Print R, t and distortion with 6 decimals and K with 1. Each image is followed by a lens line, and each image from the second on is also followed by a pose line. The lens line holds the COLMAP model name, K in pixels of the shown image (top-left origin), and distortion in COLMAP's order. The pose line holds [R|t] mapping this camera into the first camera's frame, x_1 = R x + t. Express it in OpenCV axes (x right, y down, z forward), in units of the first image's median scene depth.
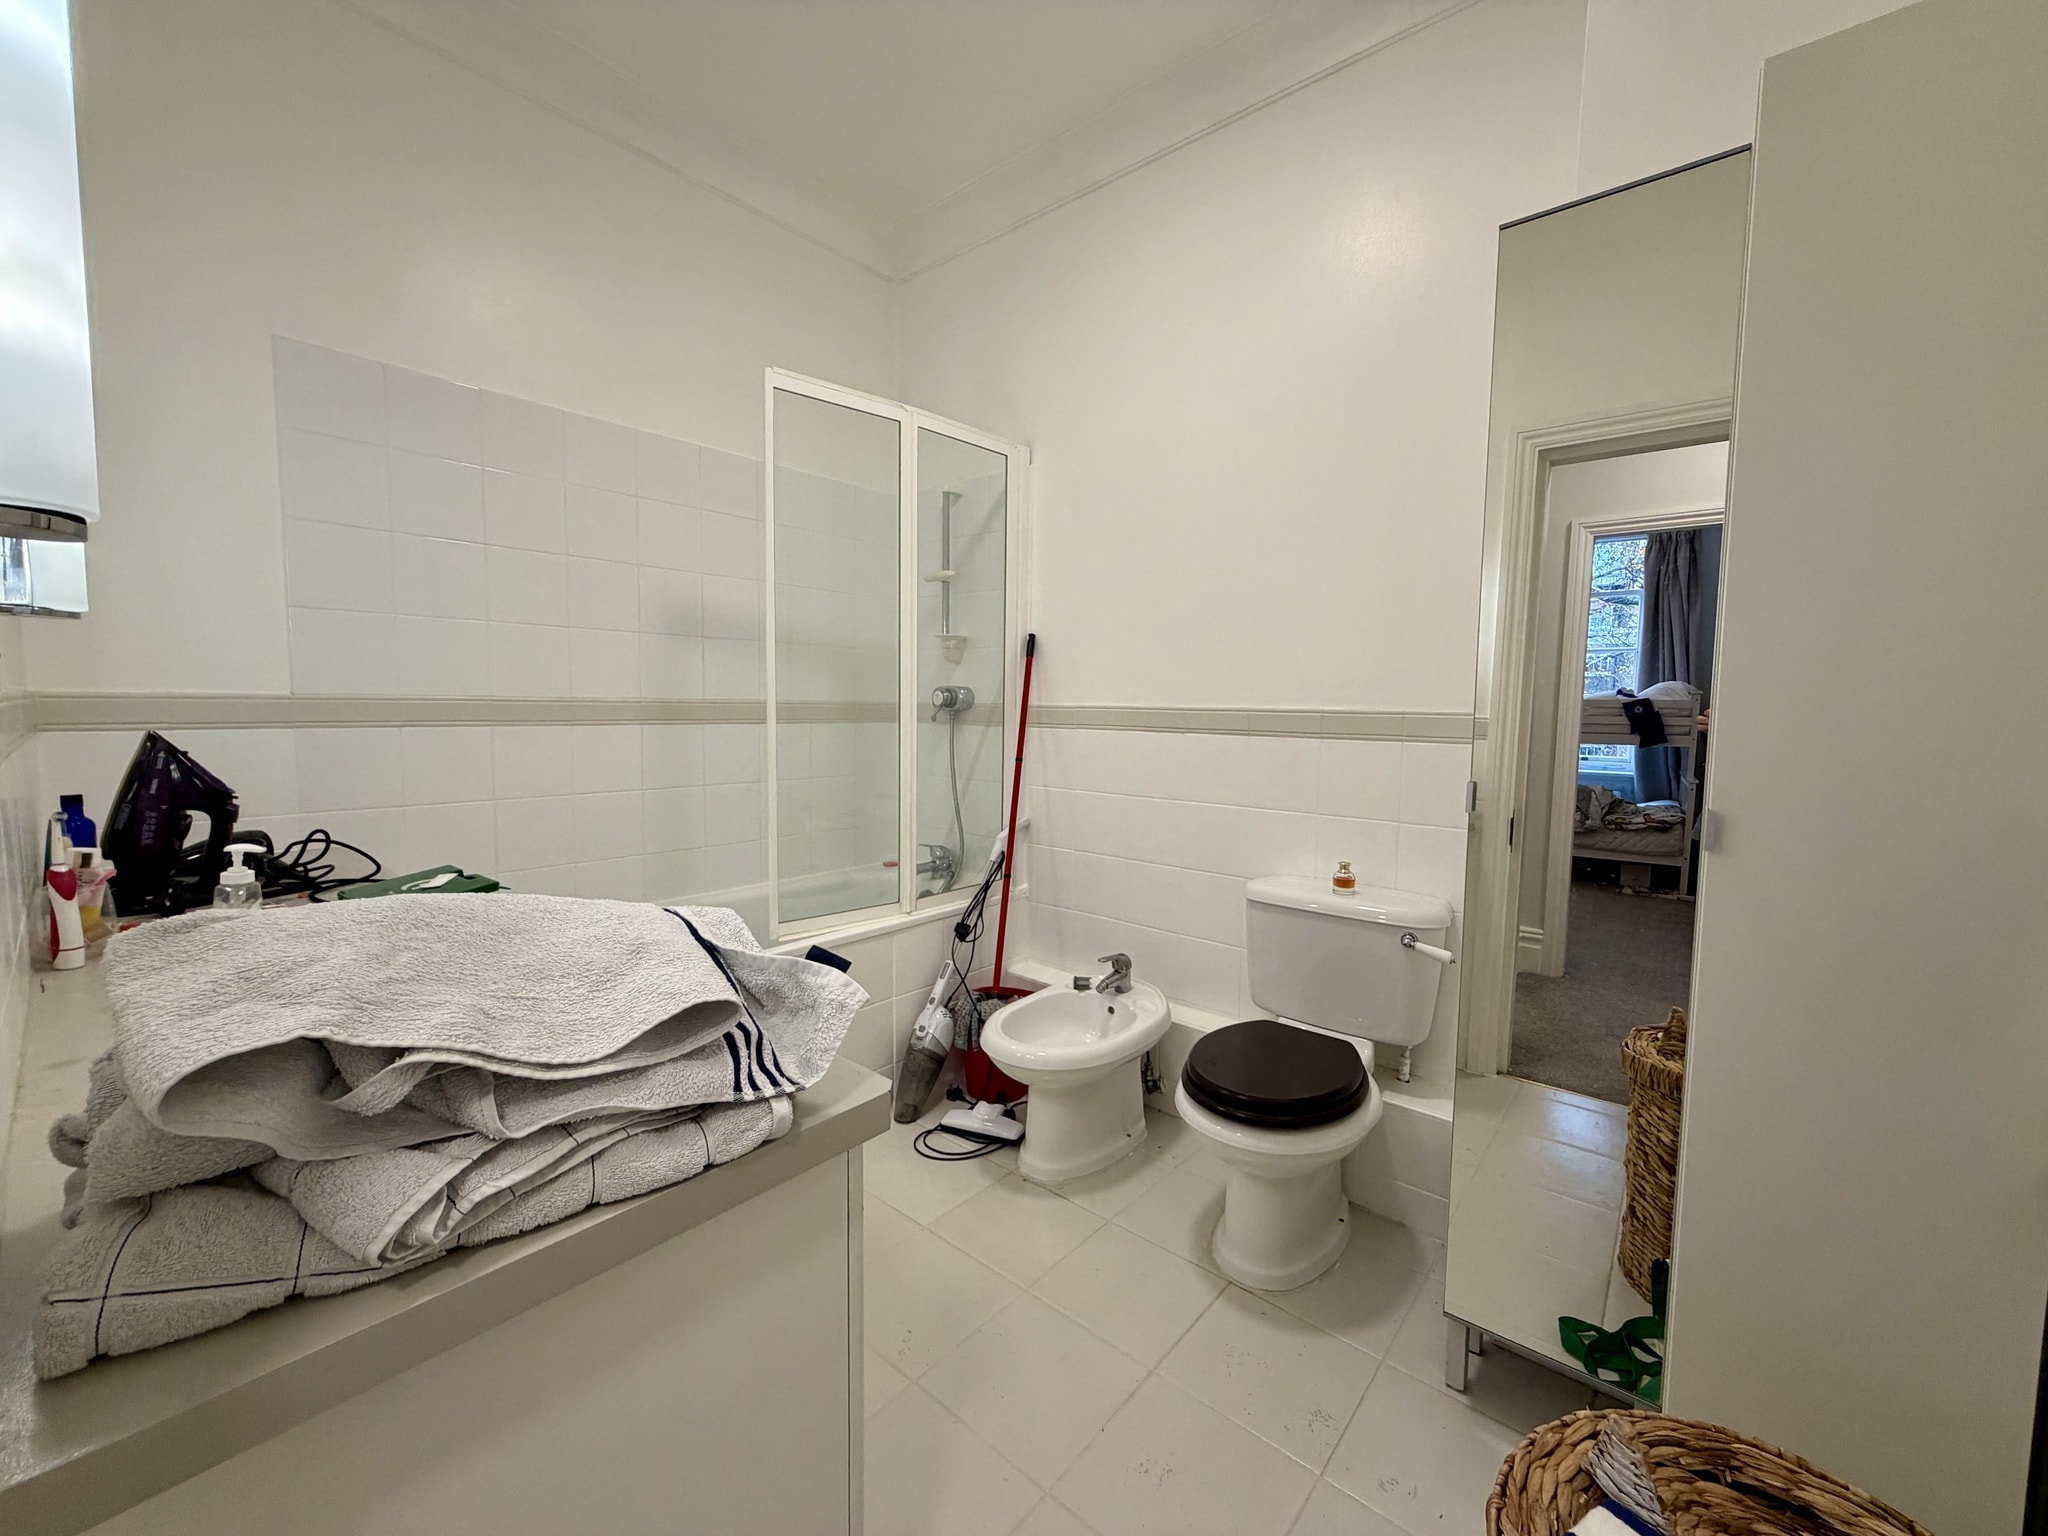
lens RADIAL K [[816.4, 0, 1030.2], [0, 816.4, 766.4], [0, 0, 1]] dist [0.001135, -0.000152]
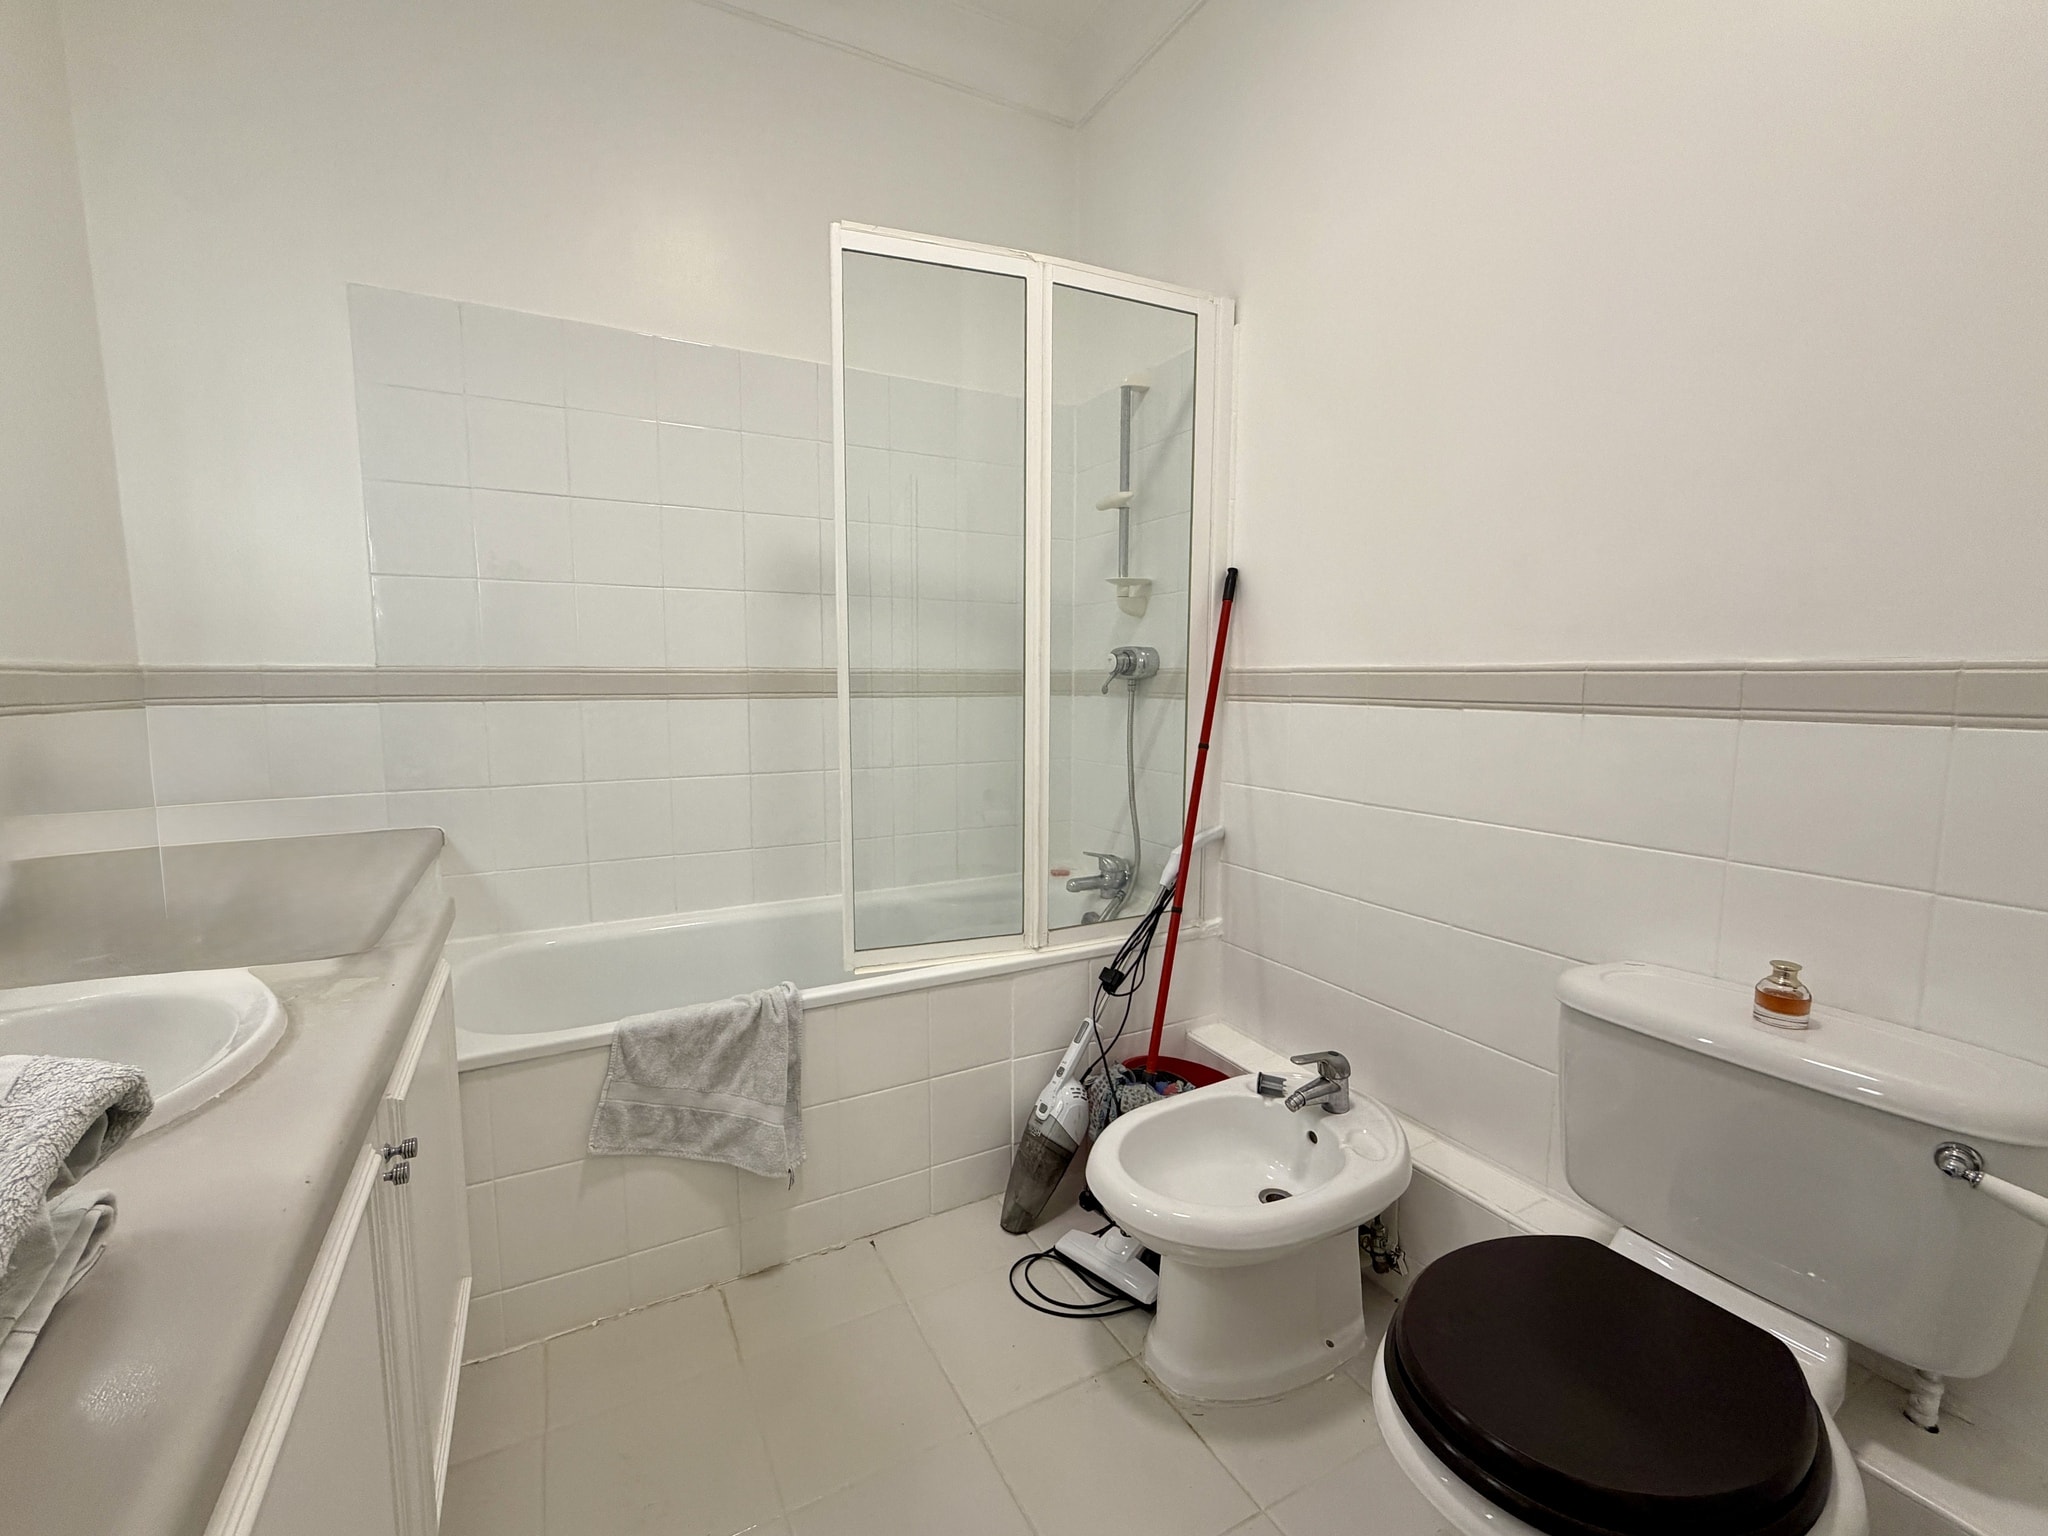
lens RADIAL K [[816.4, 0, 1016.8], [0, 816.4, 764.4], [0, 0, 1]] dist [0.001135, -0.000152]
pose [[0.924355, 0.027351, -0.380551, 0.119015], [-0.016970, 0.999387, 0.030607, -0.013020], [0.381155, -0.021834, 0.924253, 0.313483]]
